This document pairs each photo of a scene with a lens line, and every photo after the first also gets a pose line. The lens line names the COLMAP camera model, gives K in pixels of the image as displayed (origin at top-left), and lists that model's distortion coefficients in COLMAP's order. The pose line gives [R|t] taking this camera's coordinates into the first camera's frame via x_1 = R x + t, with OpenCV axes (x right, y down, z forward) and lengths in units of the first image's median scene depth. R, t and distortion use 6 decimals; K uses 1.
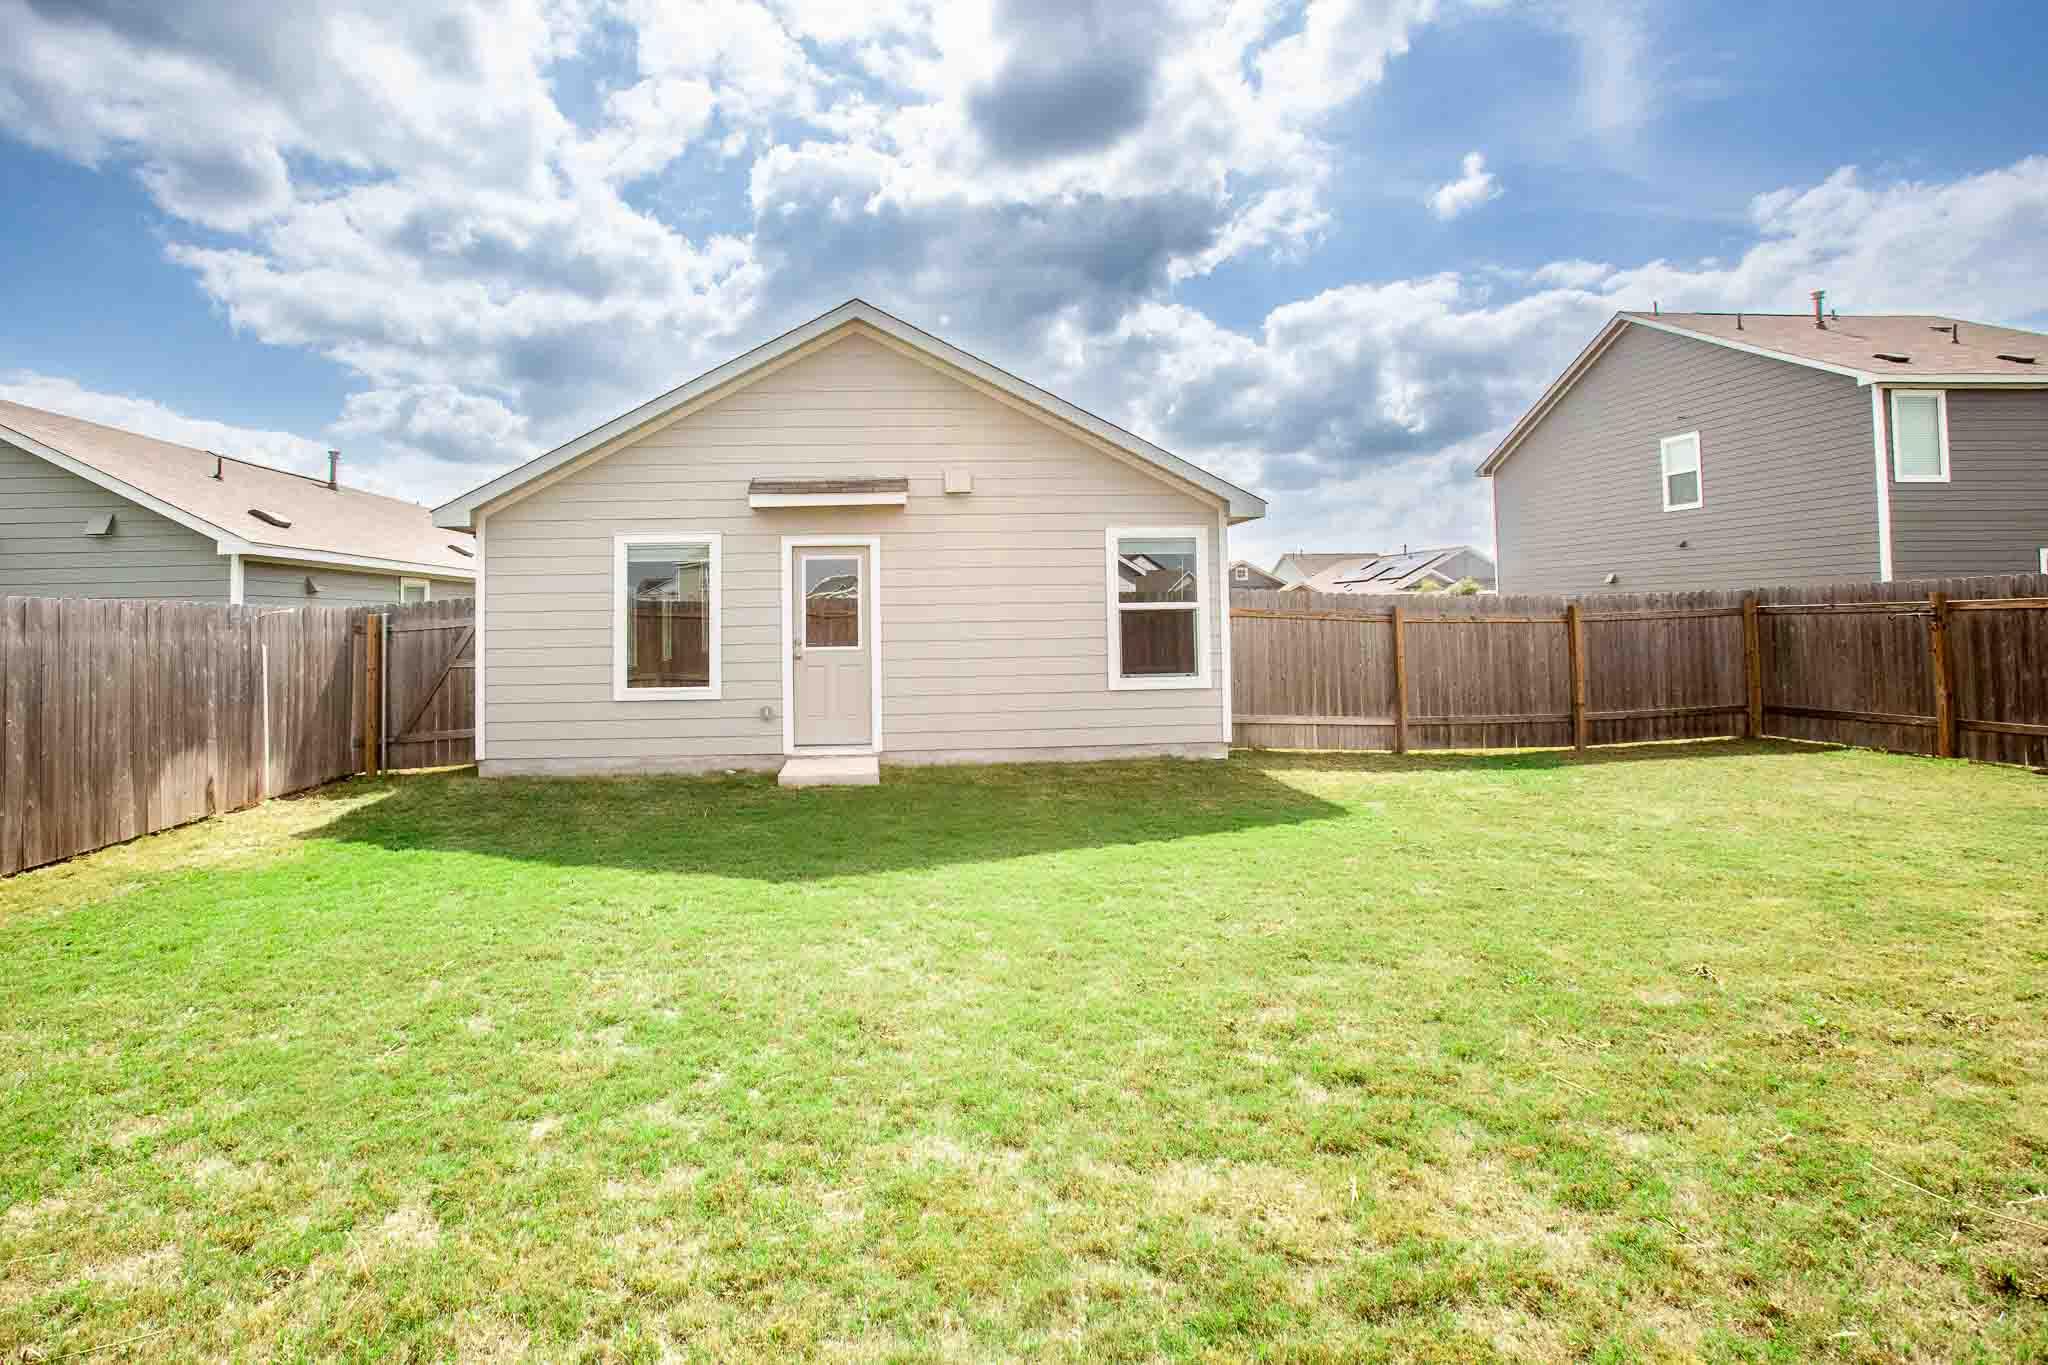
lens RADIAL K [[995.2, 0, 1019.6], [0, 995.2, 595.0], [0, 0, 1]] dist [-0.025879, 0.000682]
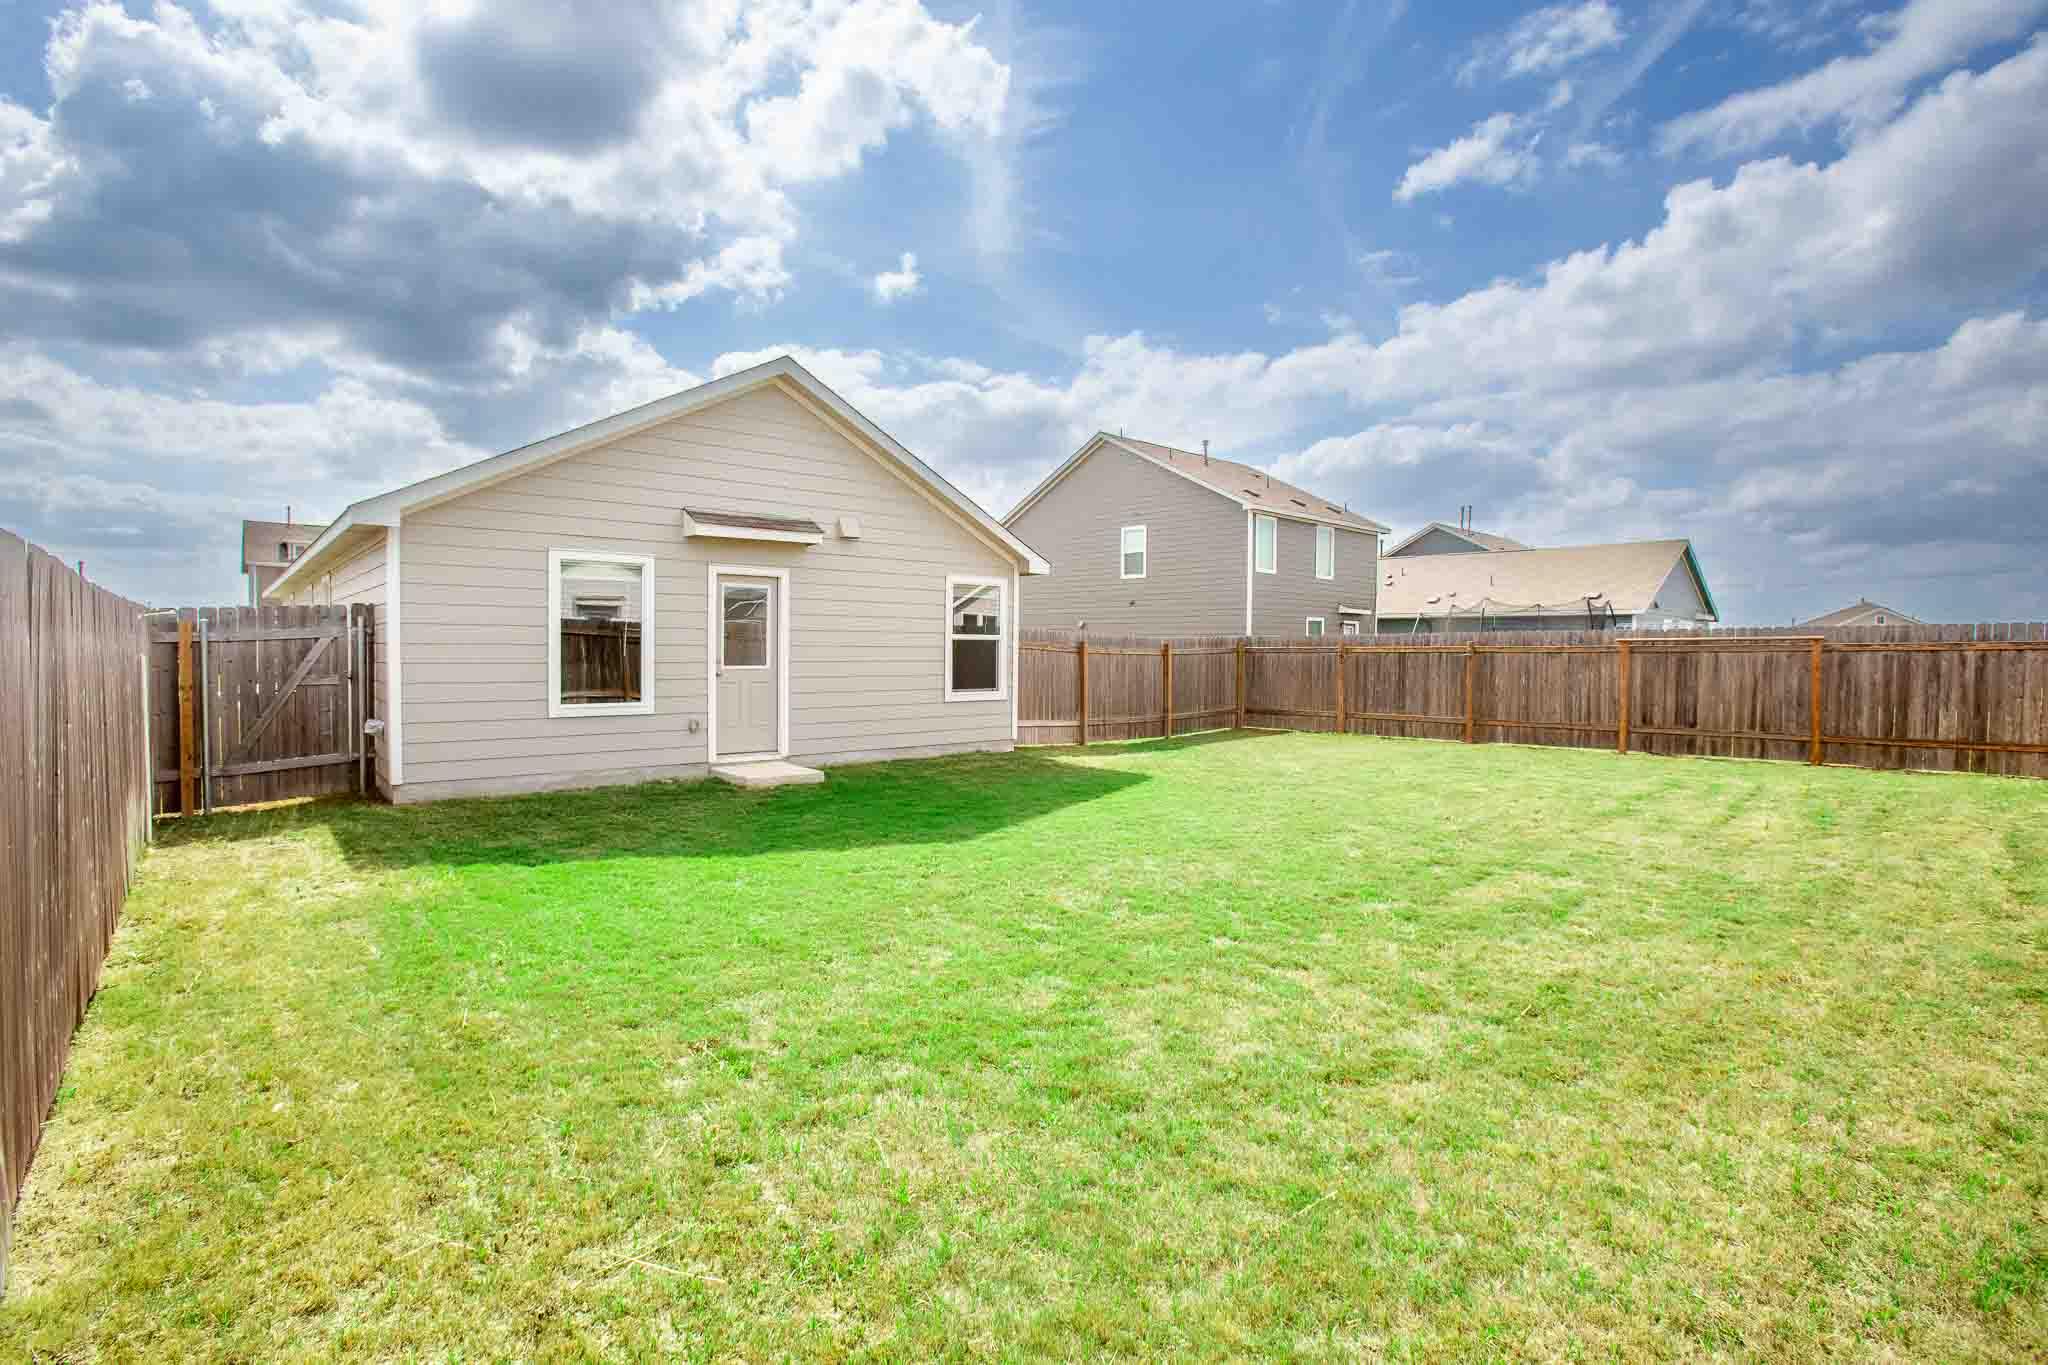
lens RADIAL K [[945.2, 0, 1048.5], [0, 945.2, 685.1], [0, 0, 1]] dist [-0.043974, 0.000516]
pose [[0.792888, -0.002772, 0.609362, -0.458165], [-0.034392, 0.998192, 0.049291, 0.007957], [-0.608397, -0.060040, 0.791359, -0.039836]]
